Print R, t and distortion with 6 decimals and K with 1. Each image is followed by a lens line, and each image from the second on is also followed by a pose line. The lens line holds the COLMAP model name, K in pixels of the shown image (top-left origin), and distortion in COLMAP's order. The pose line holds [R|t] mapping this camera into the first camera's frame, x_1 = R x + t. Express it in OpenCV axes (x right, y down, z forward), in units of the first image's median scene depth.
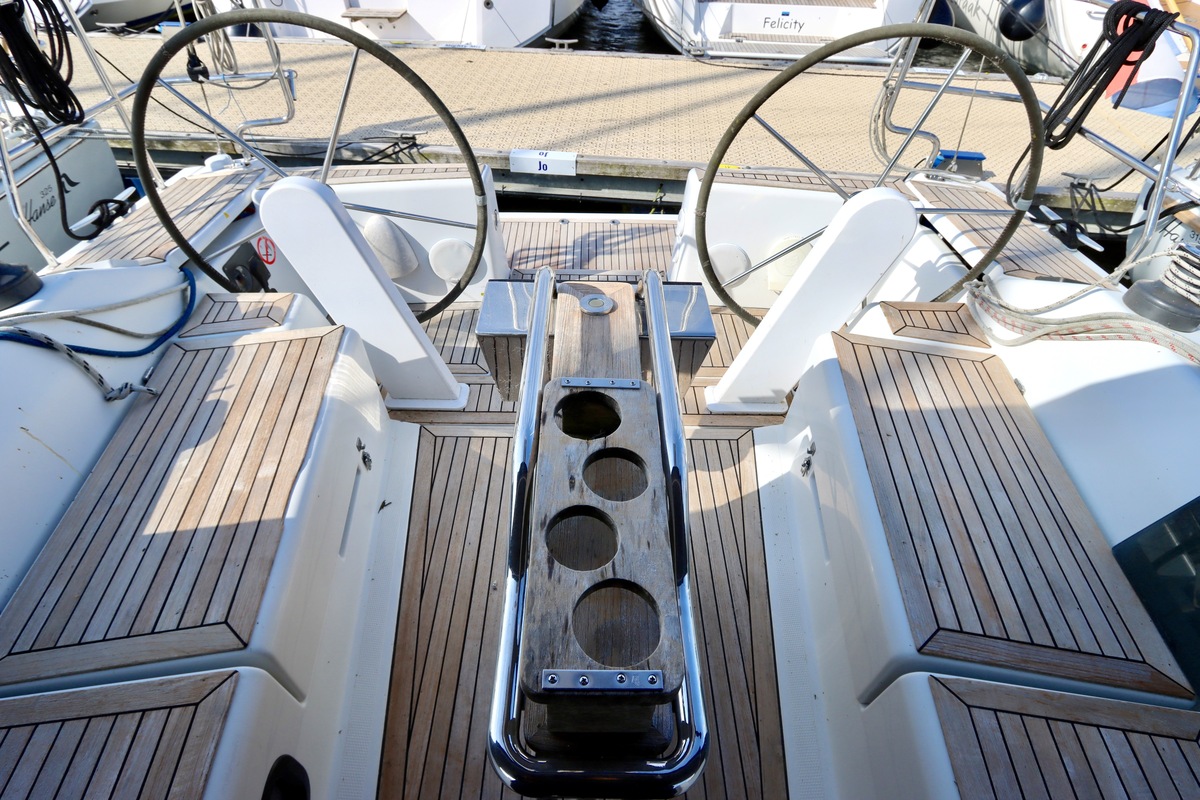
lens RADIAL K [[578.4, 0, 600.0], [0, 578.4, 400.0], [0, 0, 1]] dist [-0.020022, 0.000198]
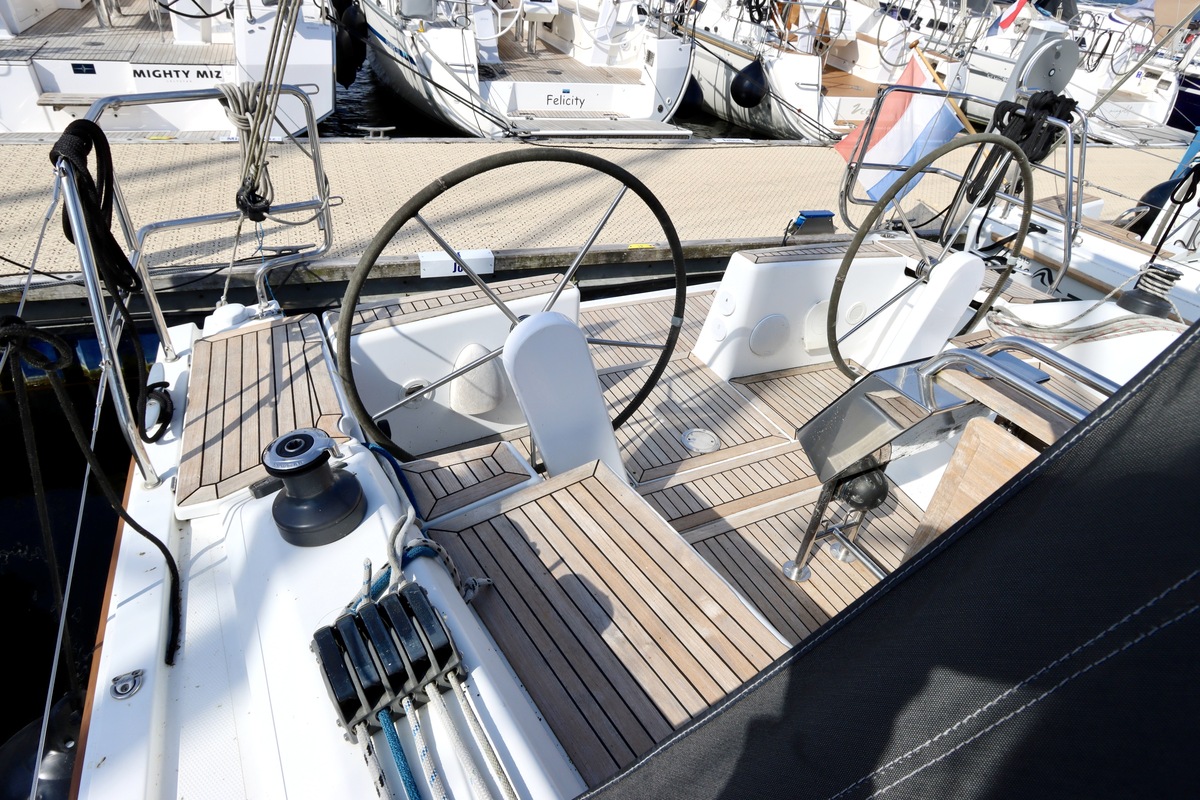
lens RADIAL K [[677.4, 0, 644.7], [0, 677.4, 419.0], [0, 0, 1]] dist [-0.027215, 0.001376]
pose [[0.877809, -0.214333, 0.428384, -0.240086], [0.266967, 0.961443, -0.066008, -0.029084], [-0.397719, 0.172306, 0.901183, 0.001293]]
